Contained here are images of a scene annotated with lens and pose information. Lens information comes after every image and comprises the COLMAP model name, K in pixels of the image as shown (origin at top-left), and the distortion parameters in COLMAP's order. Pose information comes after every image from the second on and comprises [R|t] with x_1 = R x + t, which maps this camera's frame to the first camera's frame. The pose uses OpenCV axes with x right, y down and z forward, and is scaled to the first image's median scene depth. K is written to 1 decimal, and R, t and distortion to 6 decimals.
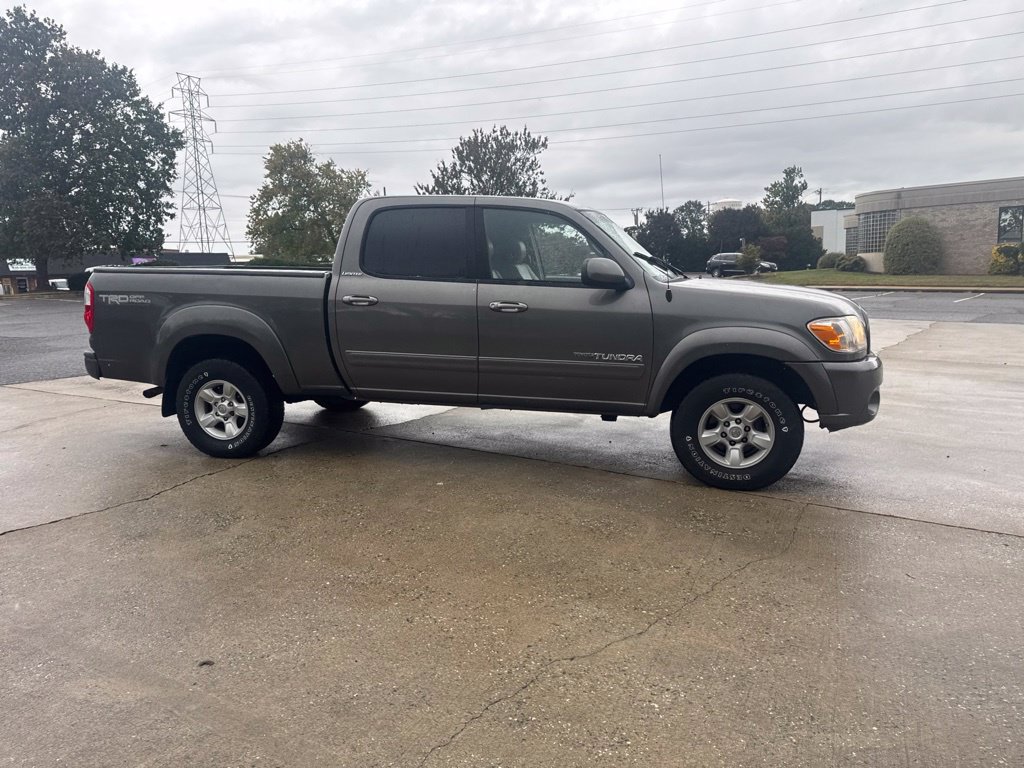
lens RADIAL K [[712.5, 0, 512.9], [0, 712.5, 397.7], [0, 0, 1]] dist [0.041003, -0.043275]
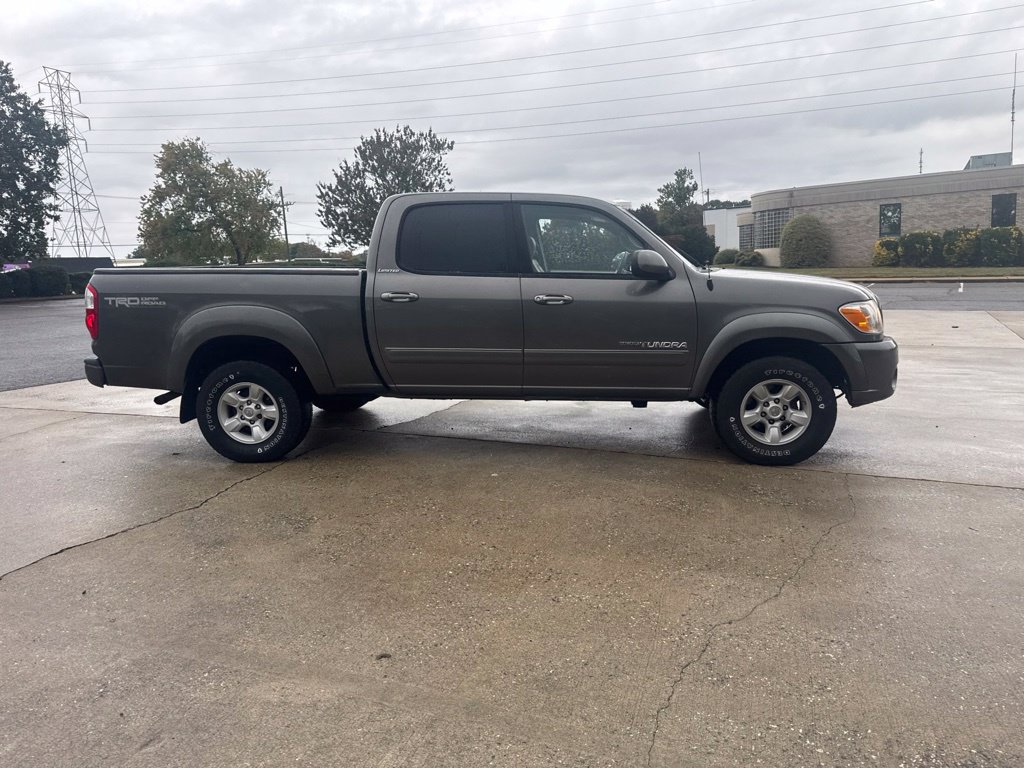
lens RADIAL K [[715.5, 0, 512.0], [0, 715.5, 384.0], [0, 0, 1]] dist [0.059310, -0.075486]
pose [[0.990088, -0.037913, 0.135235, -0.071768], [0.040595, 0.999029, -0.017128, 0.003328], [-0.134454, 0.022449, 0.990665, -0.004502]]
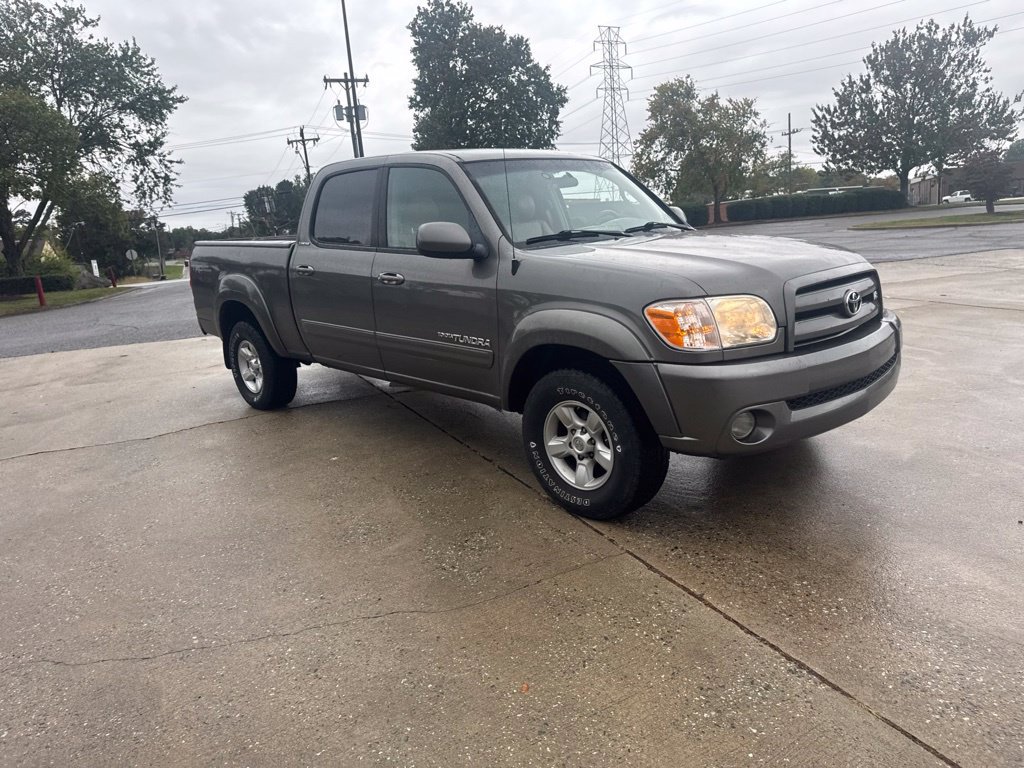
lens RADIAL K [[712.5, 0, 512.9], [0, 712.5, 397.7], [0, 0, 1]] dist [0.041003, -0.043275]
pose [[0.843183, 0.087275, -0.530495, 0.213034], [-0.043714, 0.994598, 0.094147, -0.023166], [0.535846, -0.056193, 0.842444, 0.101200]]
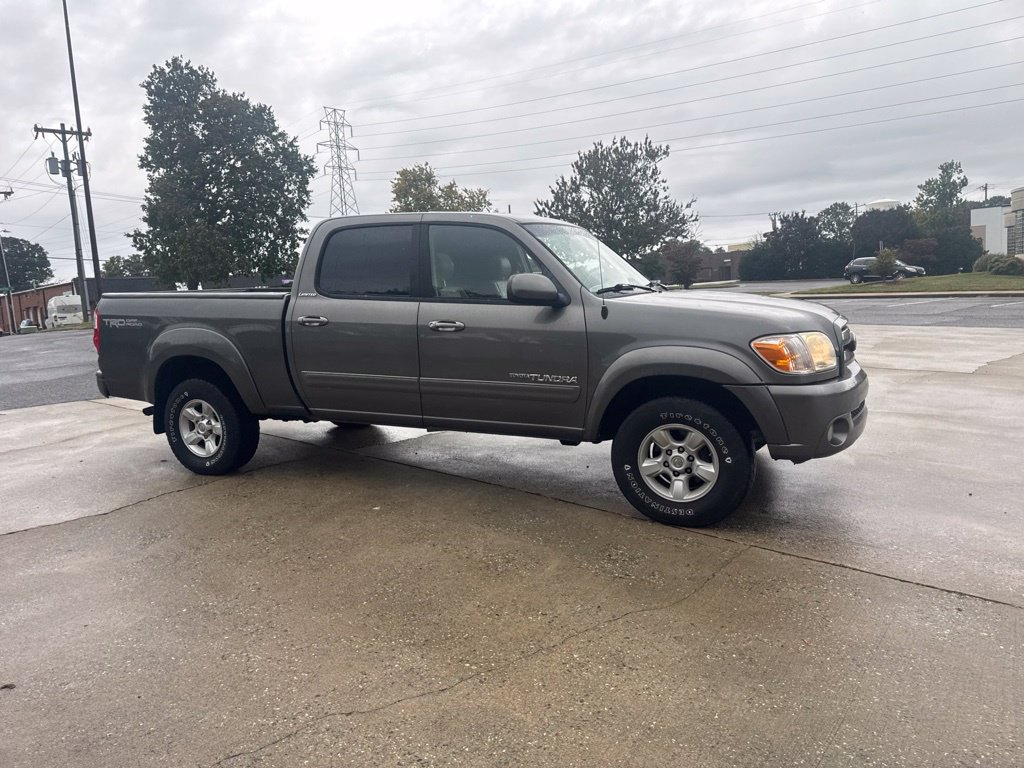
lens RADIAL K [[711.9, 0, 516.9], [0, 711.9, 393.0], [0, 0, 1]] dist [0.064485, -0.084381]
pose [[0.983394, 0.003429, -0.181452, 0.089230], [-0.007832, 0.999692, -0.023557, -0.005042], [0.181315, 0.024587, 0.983118, 0.024419]]
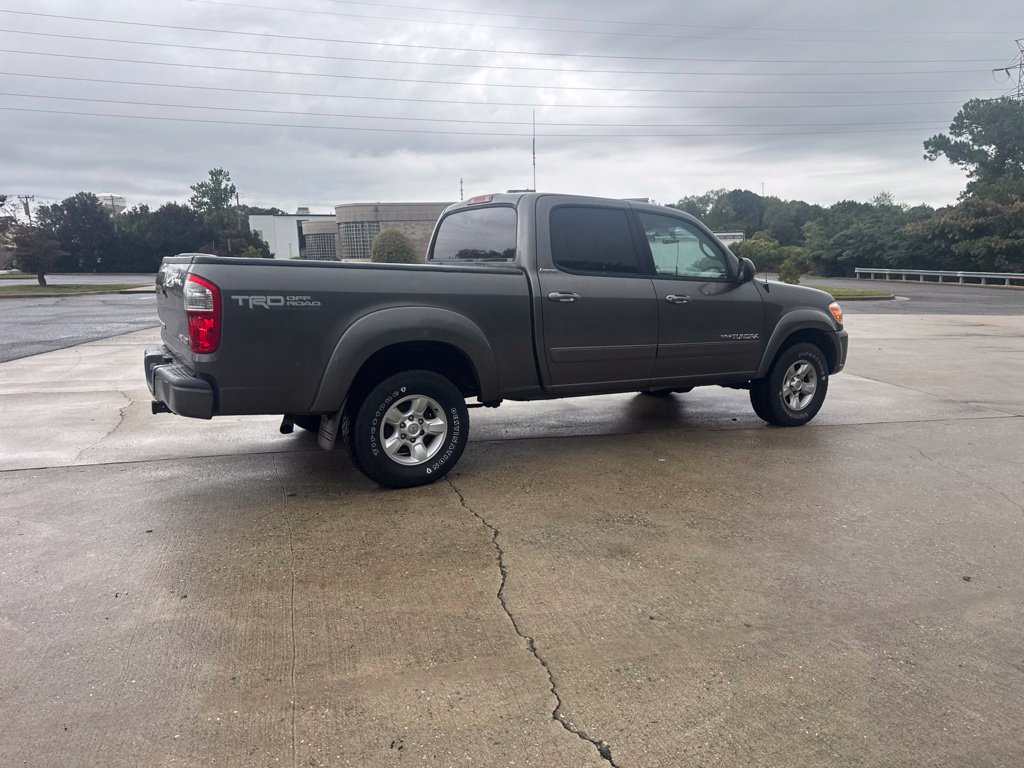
lens RADIAL K [[719.1, 0, 517.7], [0, 719.1, 381.6], [0, 0, 1]] dist [0.054040, -0.063215]
pose [[0.700527, -0.096257, 0.707104, -0.355300], [0.115588, 0.993082, 0.020674, -0.016678], [-0.704202, 0.067250, 0.706807, 0.121798]]
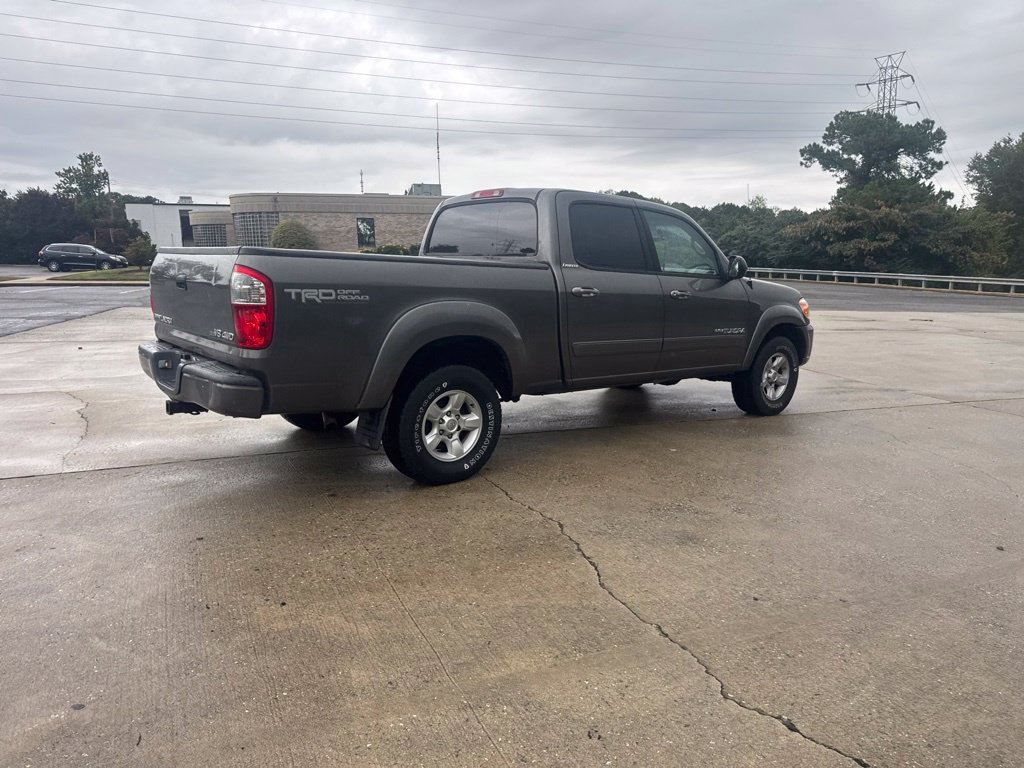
lens RADIAL K [[715.5, 0, 512.0], [0, 715.5, 384.0], [0, 0, 1]] dist [0.059310, -0.075486]
pose [[0.591765, -0.111523, 0.798359, -0.396707], [0.123115, 0.991269, 0.047215, -0.023843], [-0.796653, 0.070349, 0.600328, 0.170141]]
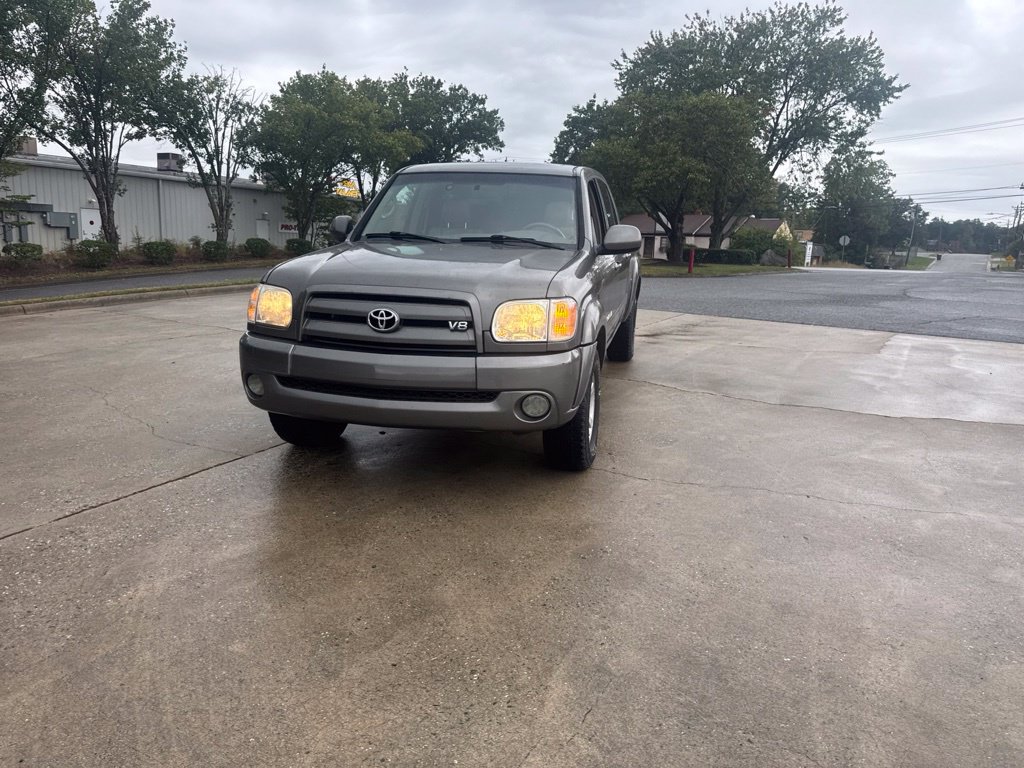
lens RADIAL K [[735.2, 0, 525.6], [0, 735.2, 384.1], [0, 0, 1]] dist [0.001467, -0.004864]
pose [[0.053727, 0.228337, -0.972099, 0.416728], [-0.211358, 0.954048, 0.212416, -0.074719], [0.975931, 0.194048, 0.099518, 0.358530]]
